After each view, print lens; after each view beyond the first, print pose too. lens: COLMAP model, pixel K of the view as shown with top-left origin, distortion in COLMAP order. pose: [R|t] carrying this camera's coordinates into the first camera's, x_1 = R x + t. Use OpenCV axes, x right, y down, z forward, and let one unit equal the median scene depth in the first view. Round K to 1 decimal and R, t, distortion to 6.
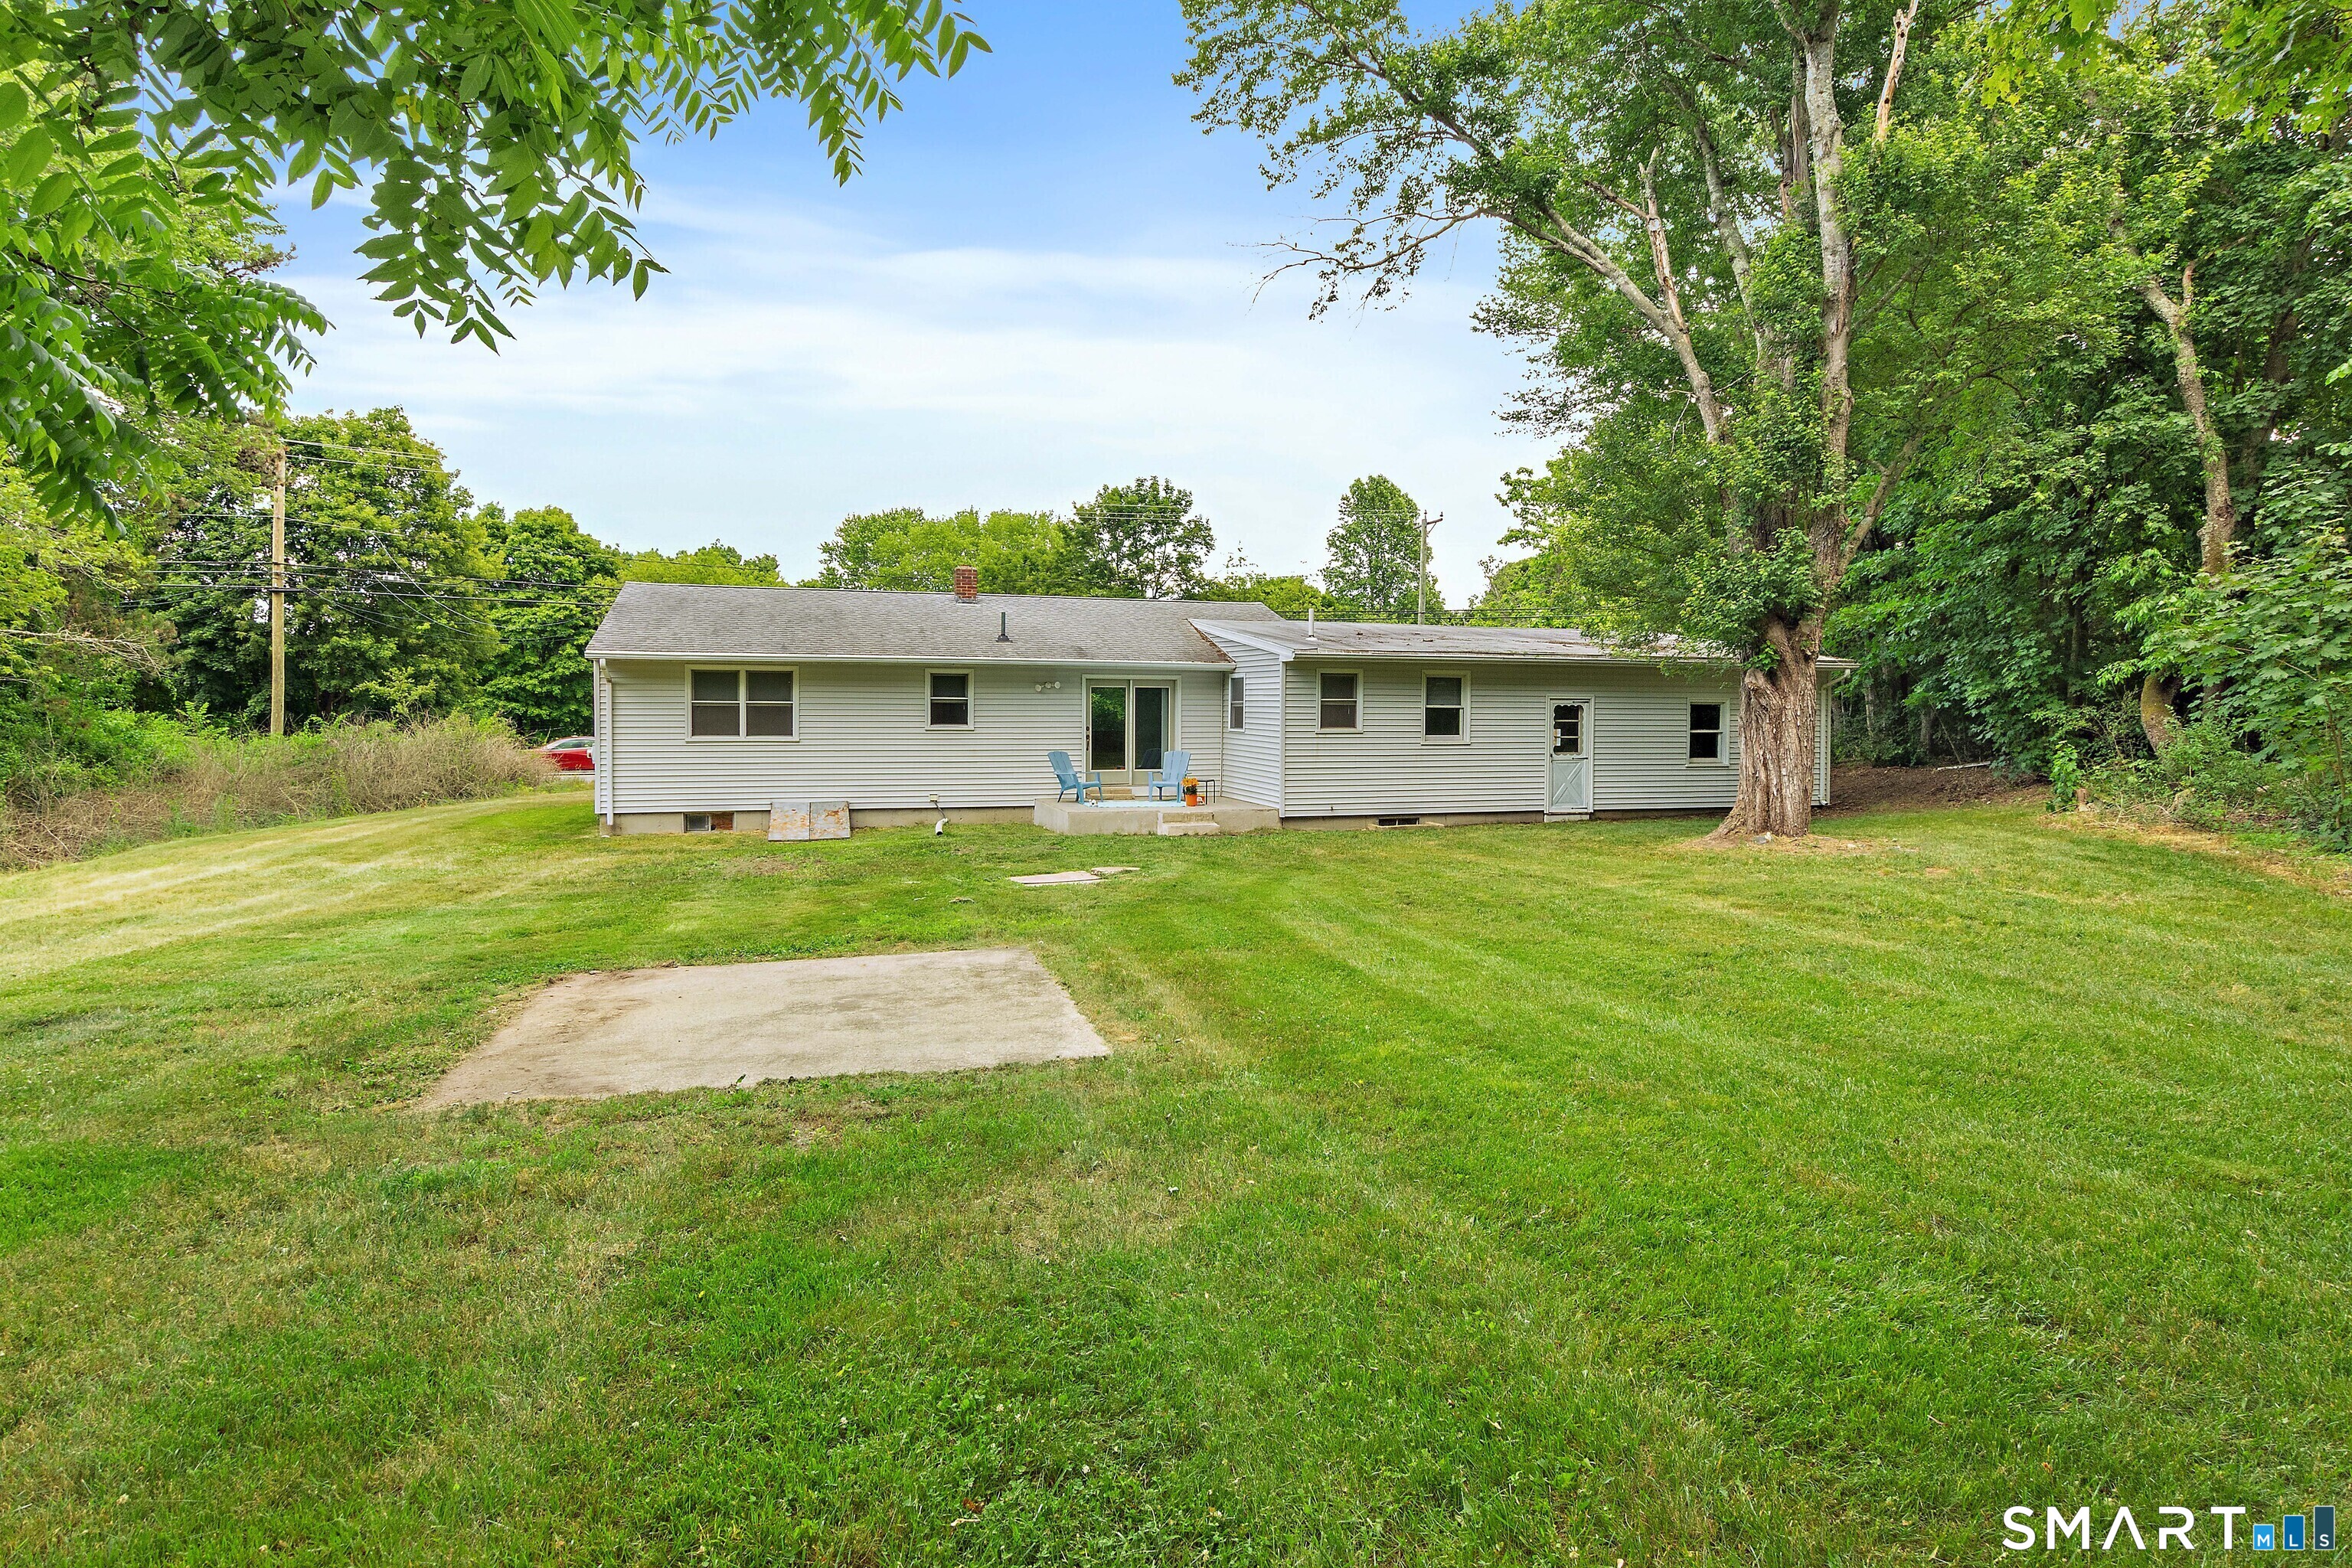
lens RADIAL K [[1215.7, 0, 1179.9], [0, 1215.7, 779.7], [0, 0, 1]] dist [-0.000248, 0.000449]
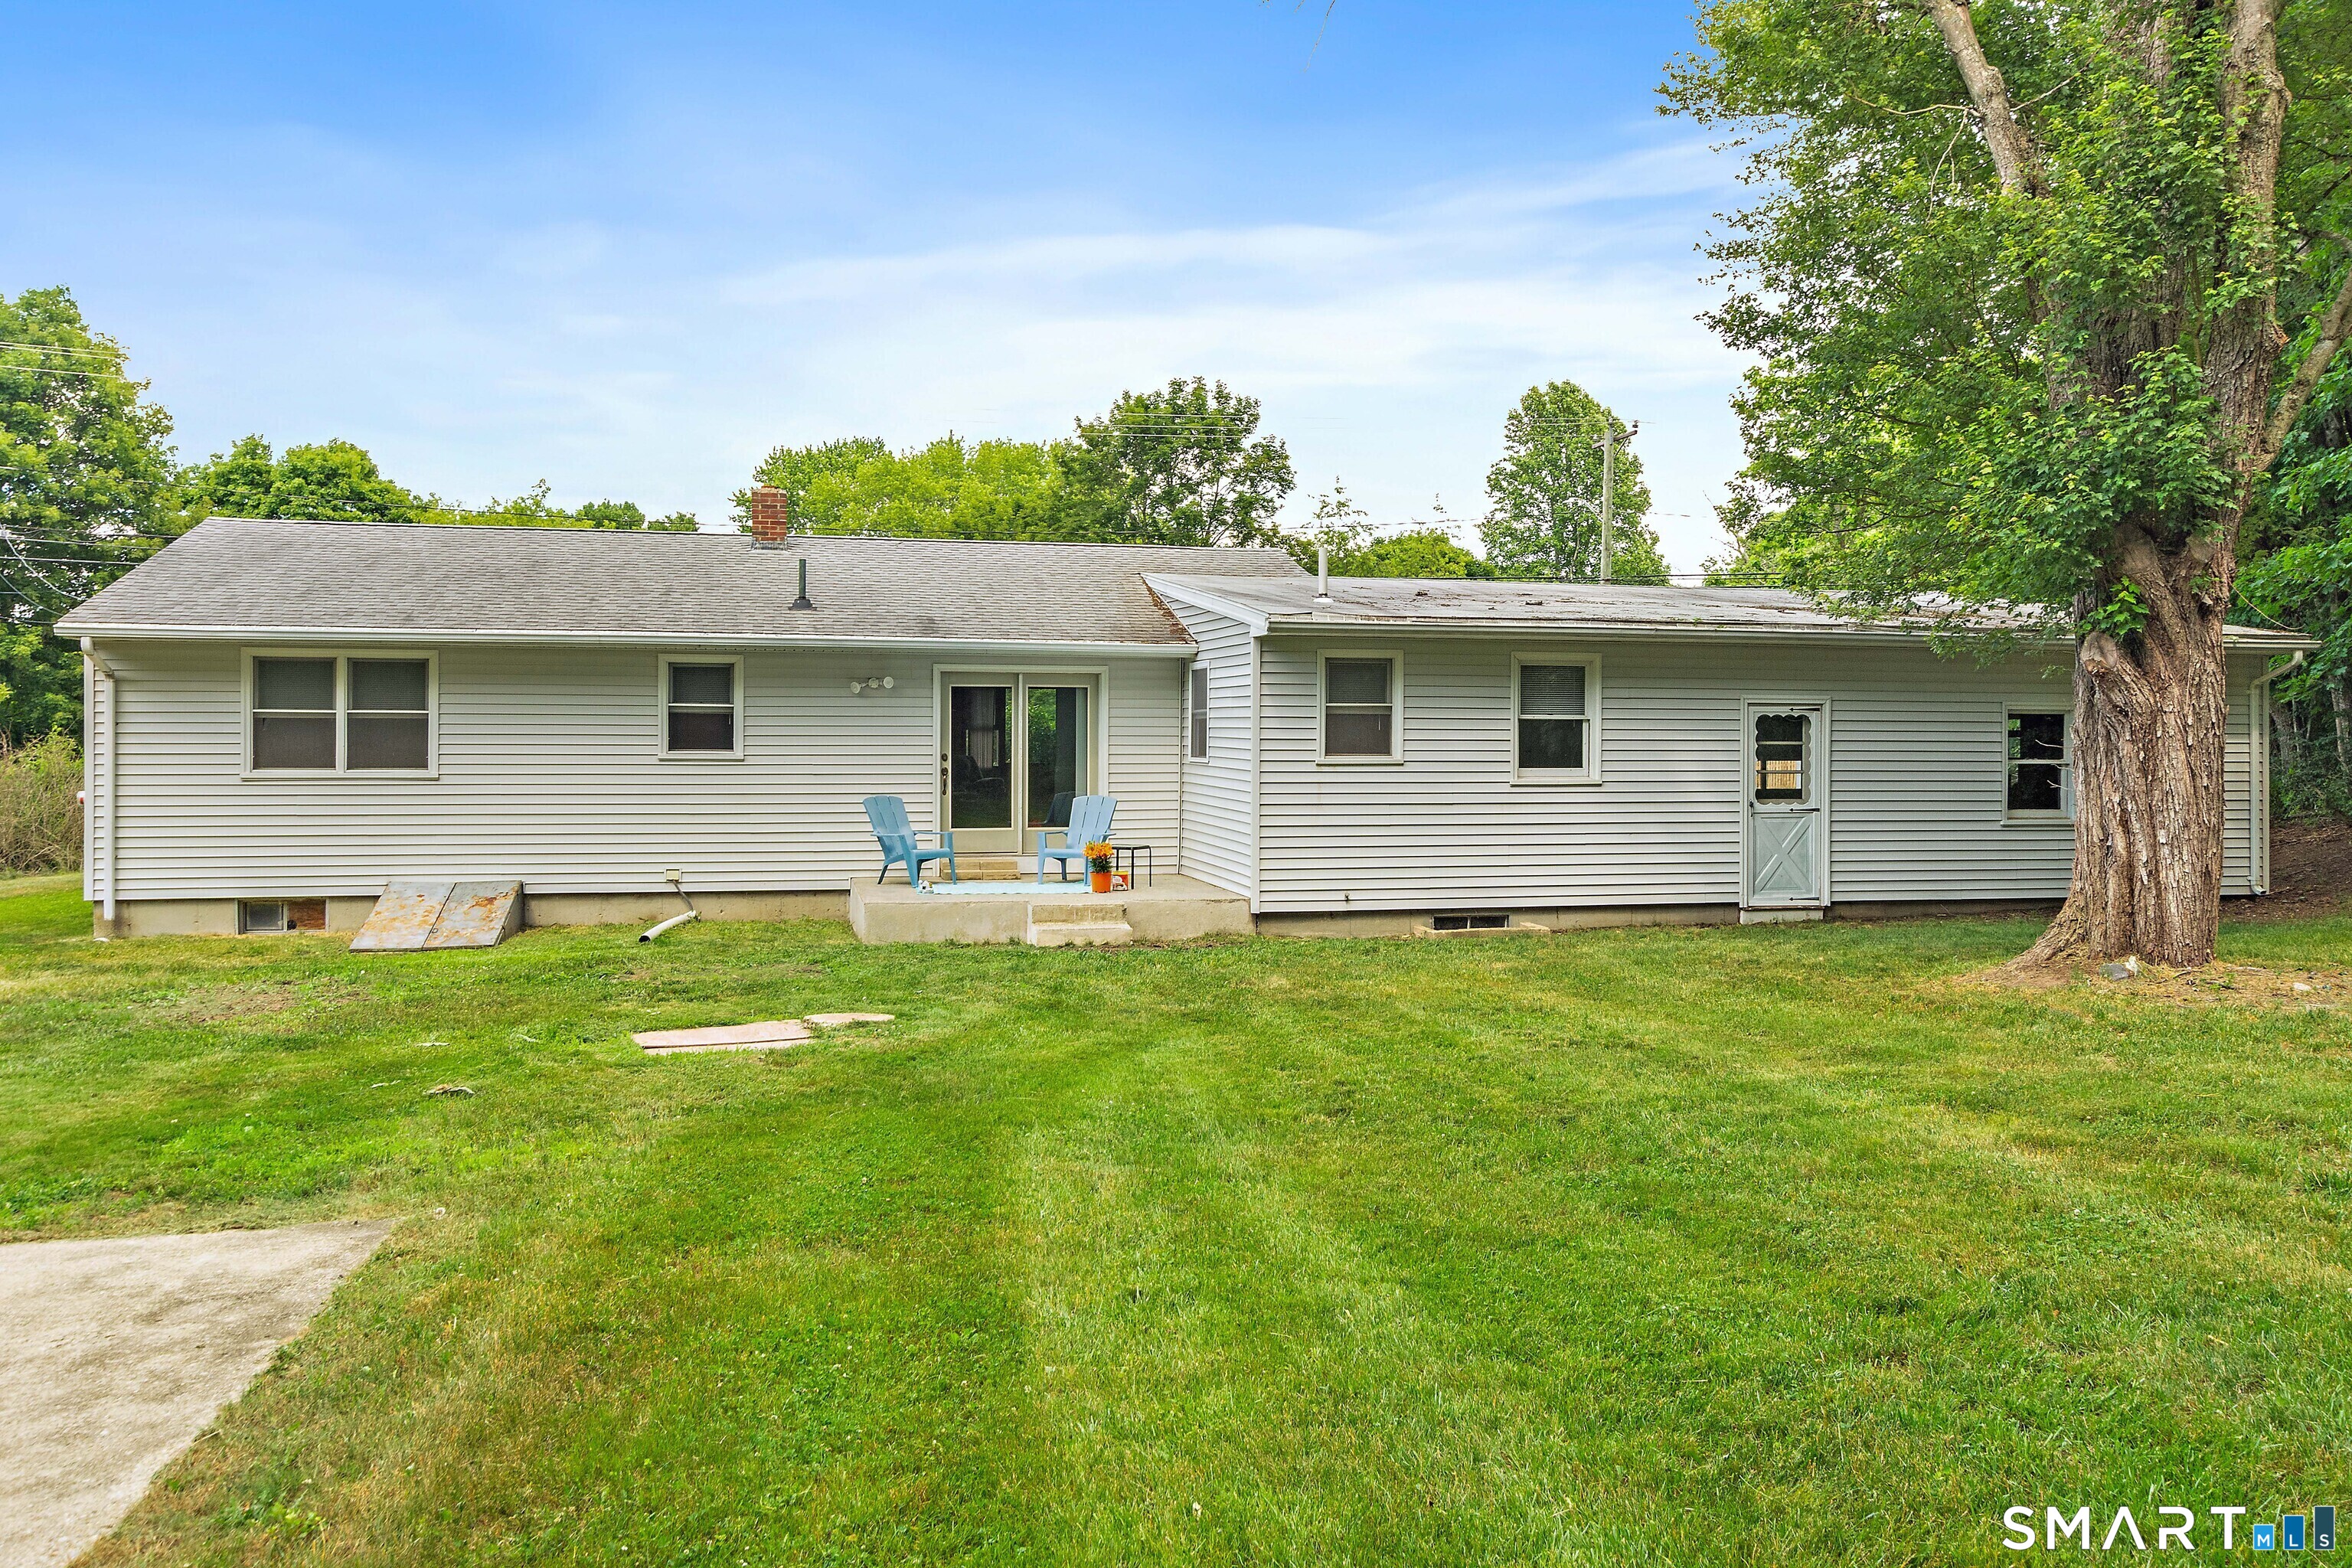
lens RADIAL K [[1778.2, 0, 1173.9], [0, 1778.2, 789.6], [0, 0, 1]] dist [-0.005501, -0.009398]
pose [[0.997670, 0.000964, -0.068214, 0.096897], [-0.002908, 0.999592, -0.028409, -0.002788], [0.068159, 0.028541, 0.997266, 0.166493]]
